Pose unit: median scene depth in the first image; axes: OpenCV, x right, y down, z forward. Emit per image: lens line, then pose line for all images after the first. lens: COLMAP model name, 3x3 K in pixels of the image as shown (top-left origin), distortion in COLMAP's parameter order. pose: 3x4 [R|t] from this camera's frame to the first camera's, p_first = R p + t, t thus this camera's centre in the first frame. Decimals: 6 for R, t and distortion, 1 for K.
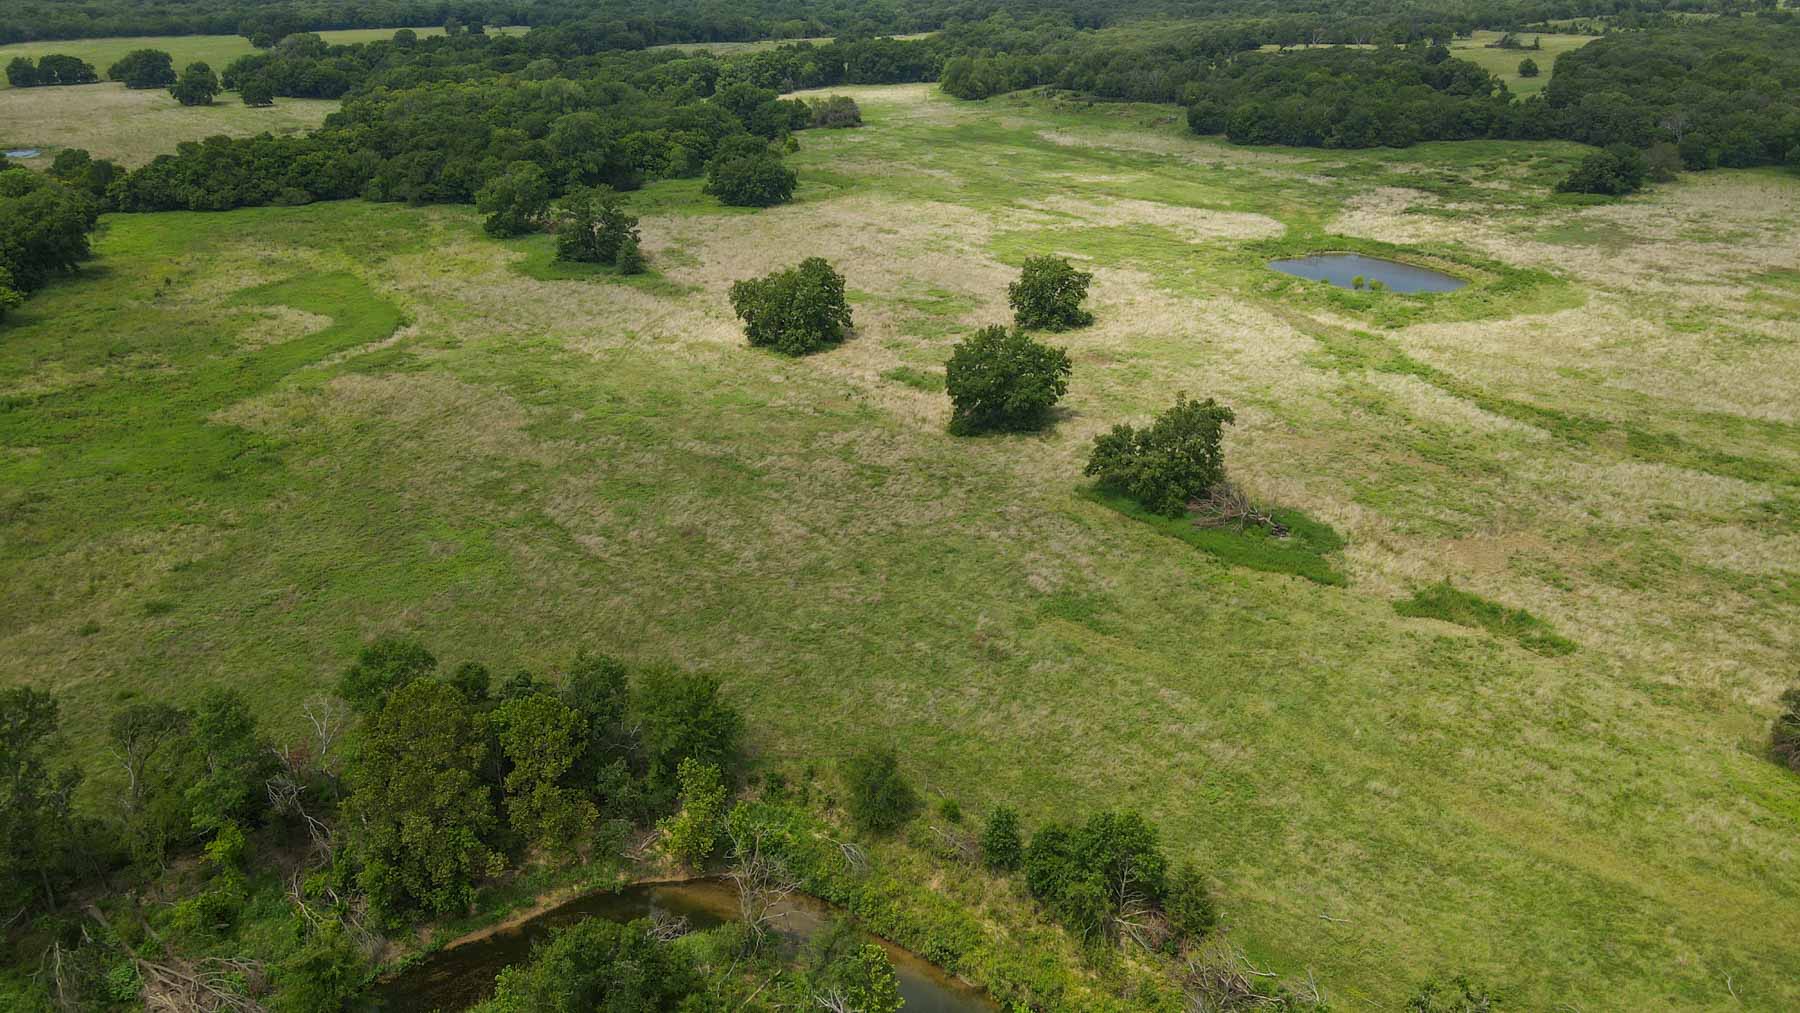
lens RADIAL K [[1333.6, 0, 886.1], [0, 1333.6, 509.5], [0, 0, 1]] dist [0.002671, 0.016732]
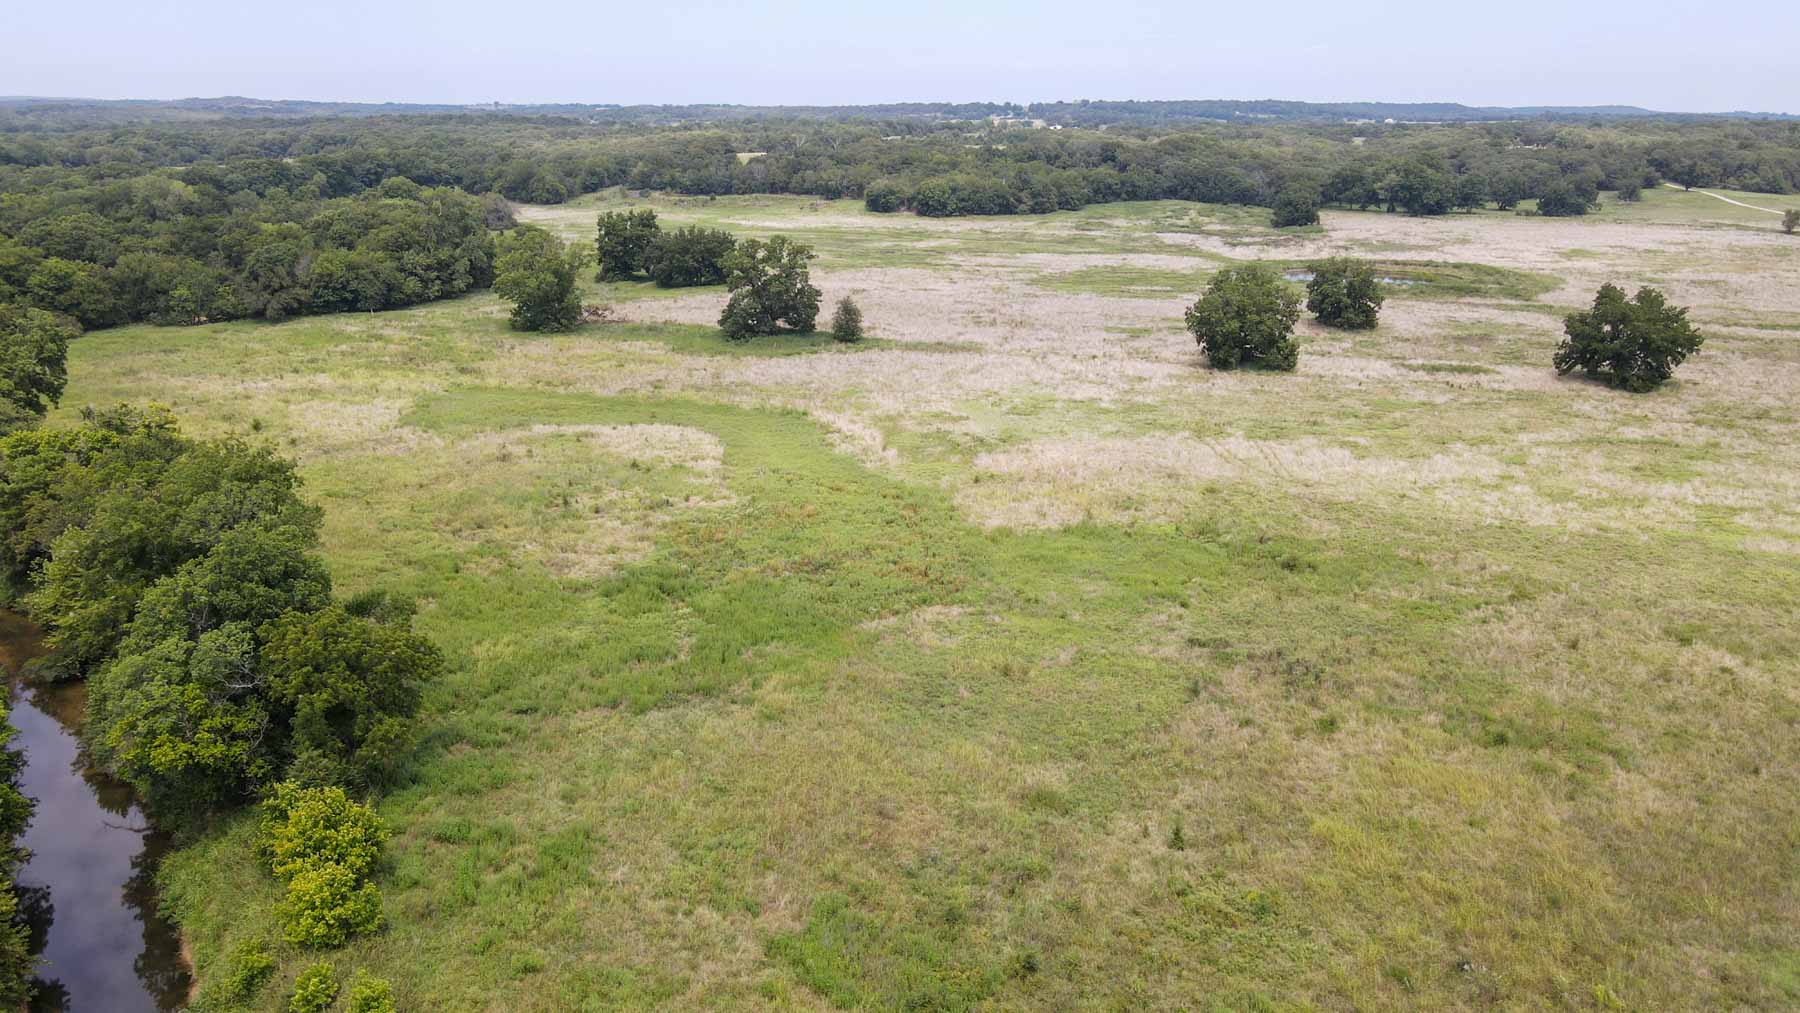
lens RADIAL K [[1333.6, 0, 892.4], [0, 1333.6, 509.9], [0, 0, 1]] dist [0.002671, 0.016732]
pose [[0.789489, -0.173937, 0.588603, -0.829760], [0.237945, 0.970742, -0.032291, -0.061408], [-0.565765, 0.165549, 0.807777, 0.463552]]
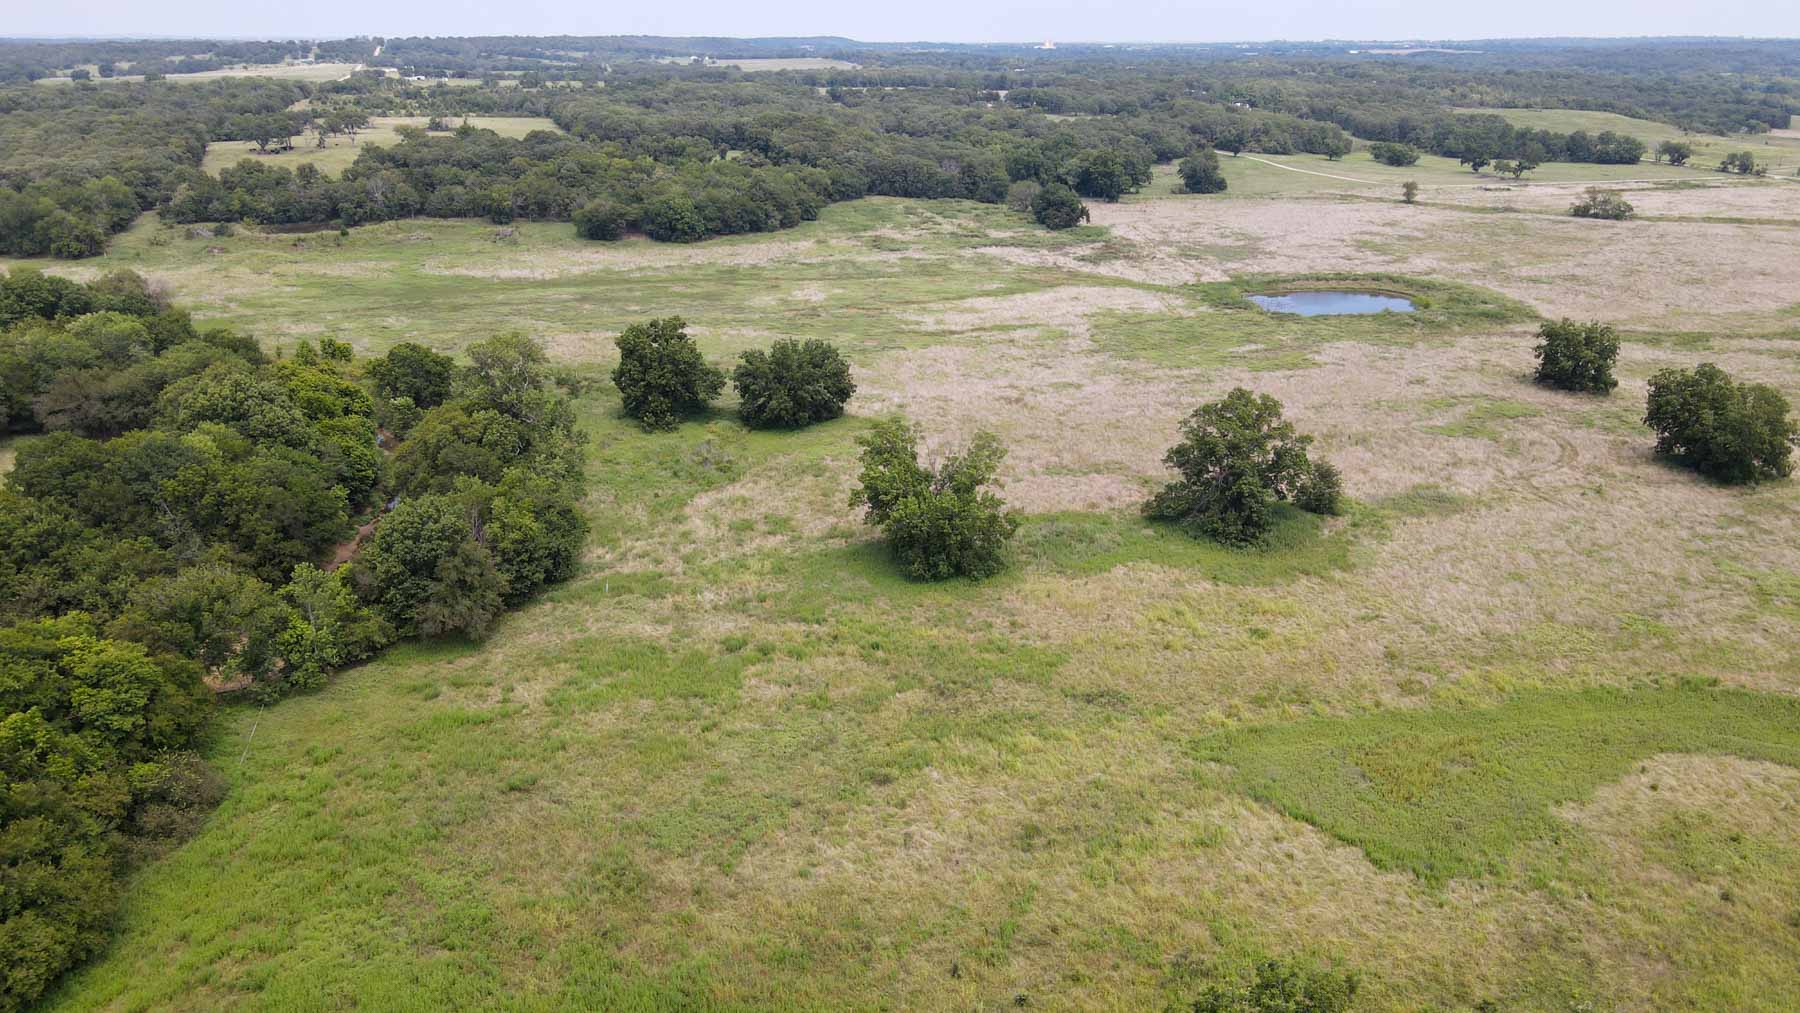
lens RADIAL K [[1333.6, 0, 900.1], [0, 1333.6, 518.7], [0, 0, 1]] dist [0.002671, 0.016732]
pose [[0.342301, -0.319704, 0.883527, -1.011676], [0.367693, 0.910918, 0.187161, -0.453397], [-0.864657, 0.260801, 0.429361, 1.147523]]
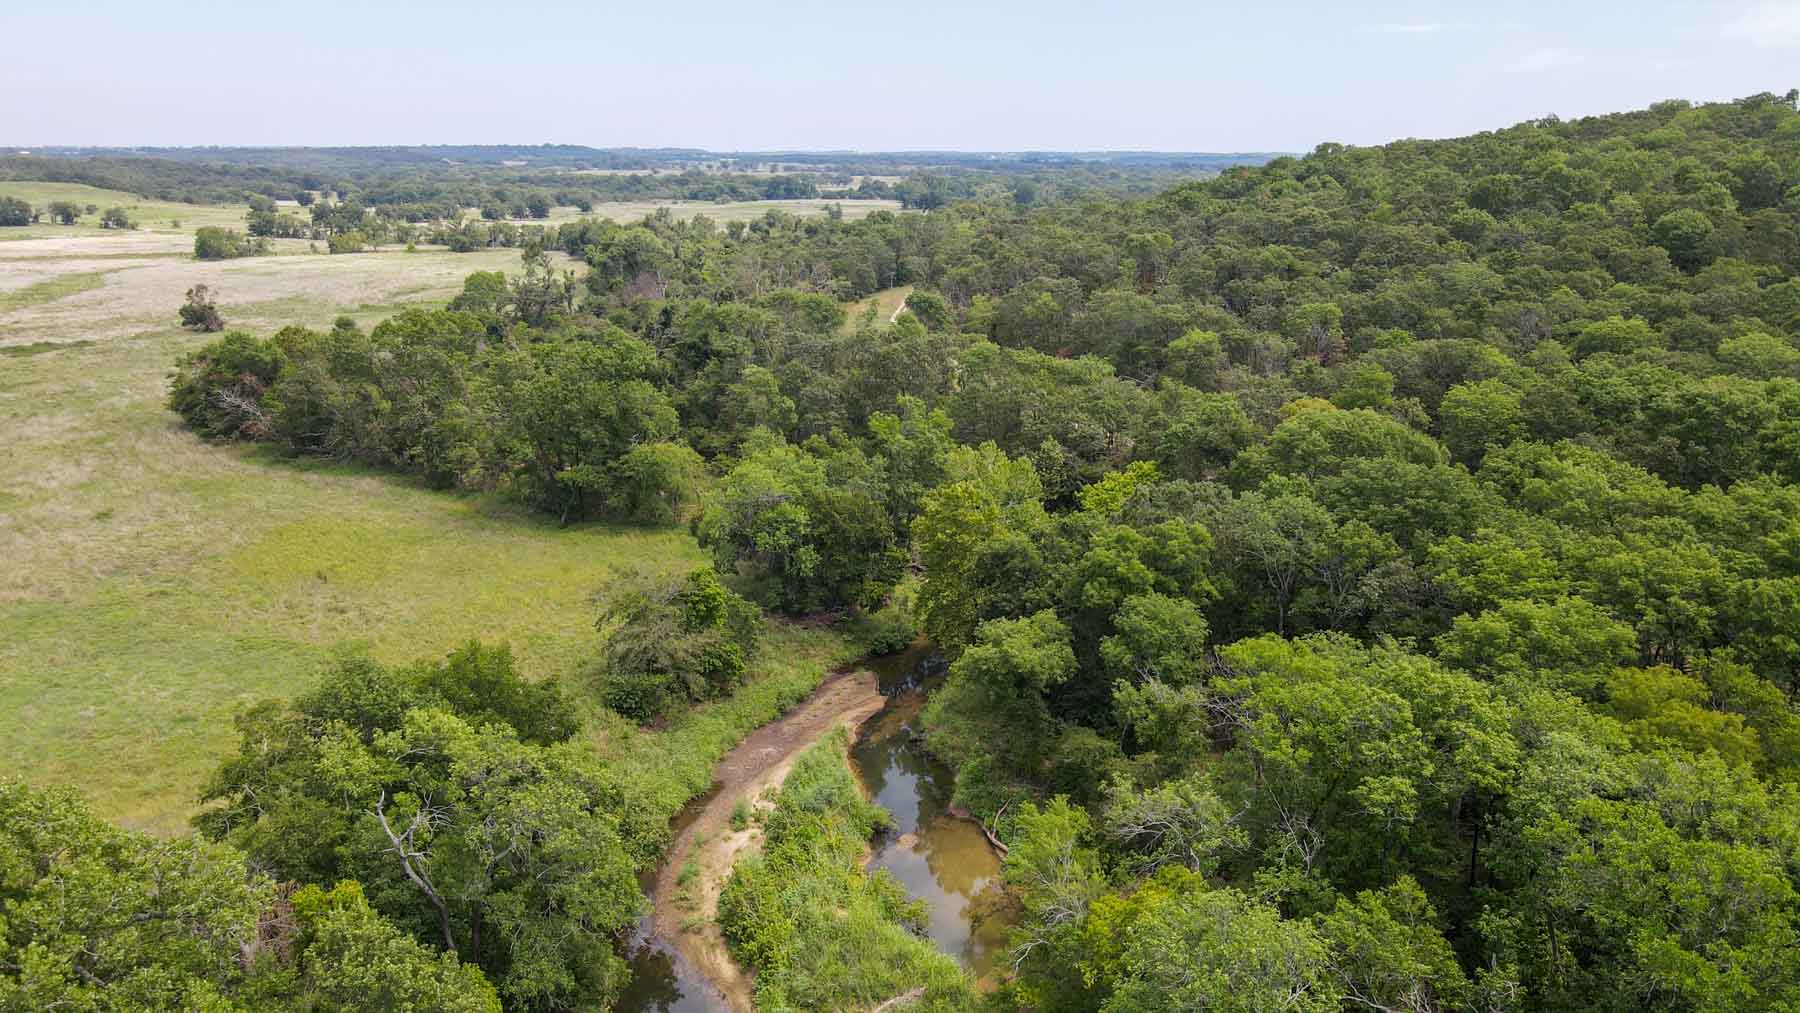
lens RADIAL K [[1333.6, 0, 899.7], [0, 1333.6, 498.4], [0, 0, 1]] dist [0.002671, 0.016732]
pose [[-0.454757, -0.225767, 0.861525, -0.967178], [0.345016, 0.847145, 0.404116, -0.042082], [-0.821073, 0.481014, -0.307352, 0.455552]]
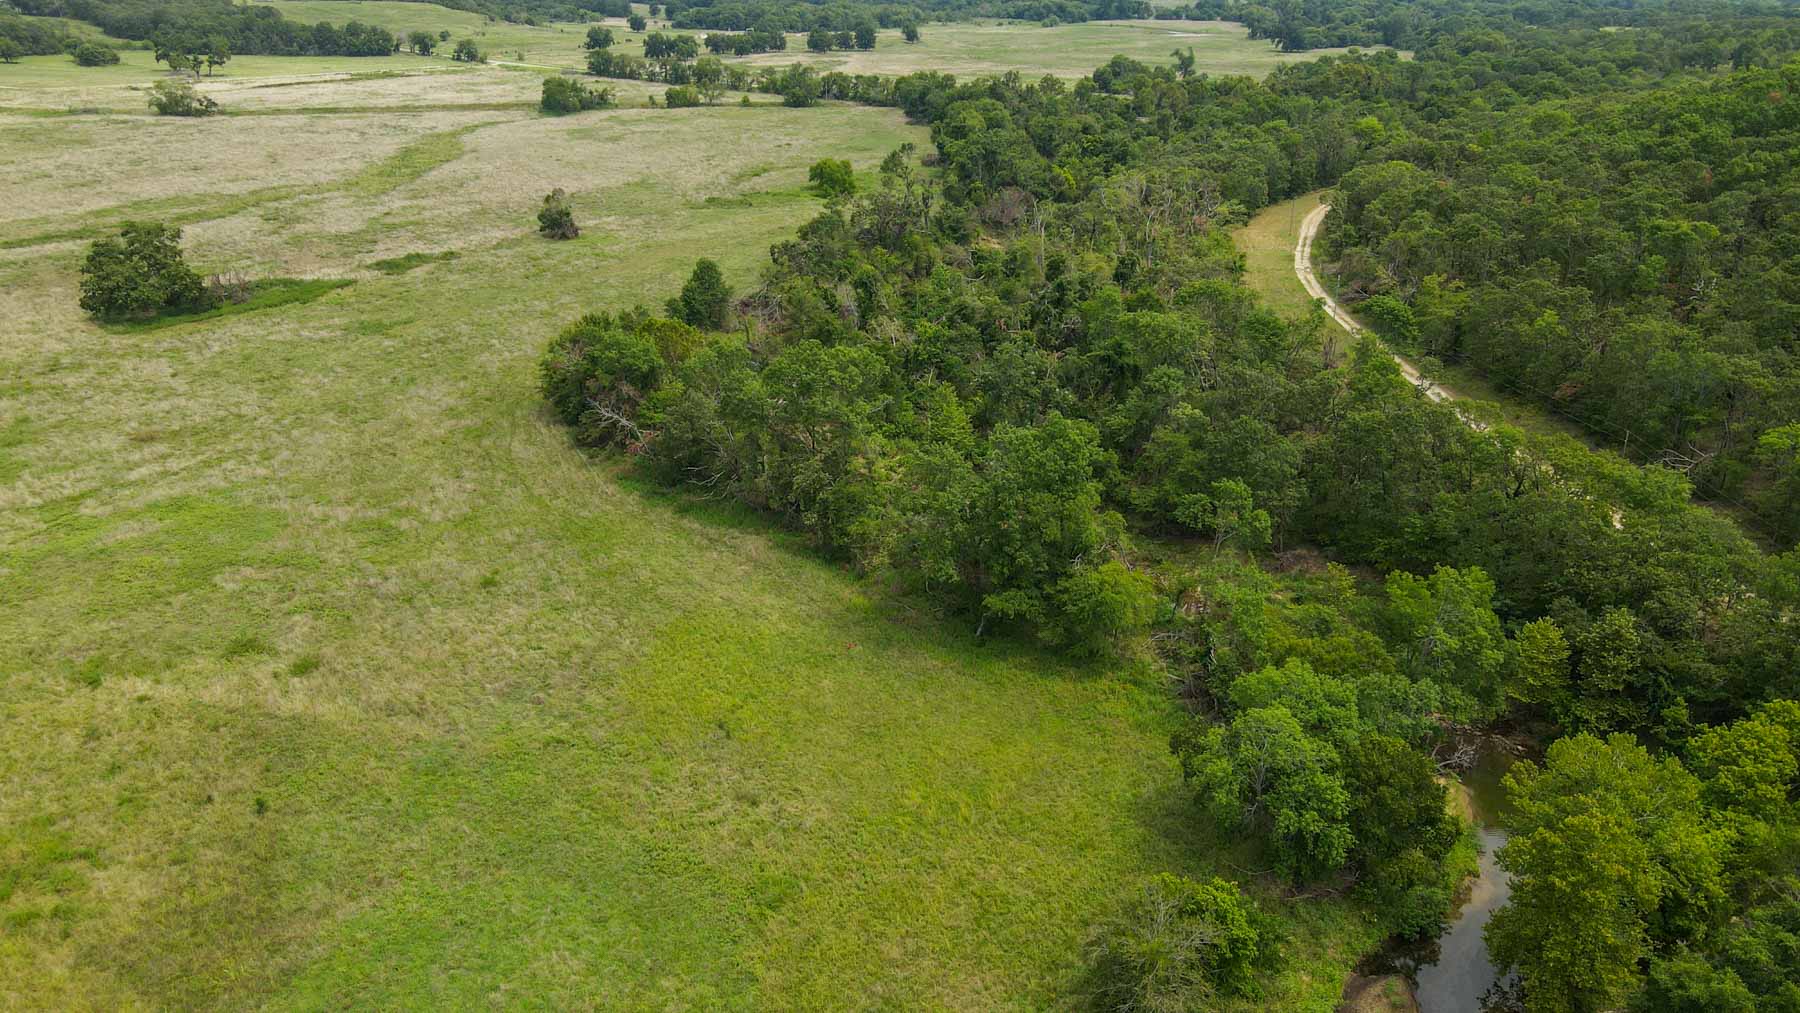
lens RADIAL K [[1333.6, 0, 897.6], [0, 1333.6, 509.2], [0, 0, 1]] dist [0.002671, 0.016732]
pose [[-0.247187, -0.383081, 0.890027, -0.817126], [0.373320, 0.809970, 0.452305, -0.122719], [-0.894165, 0.444069, -0.057202, 0.436546]]
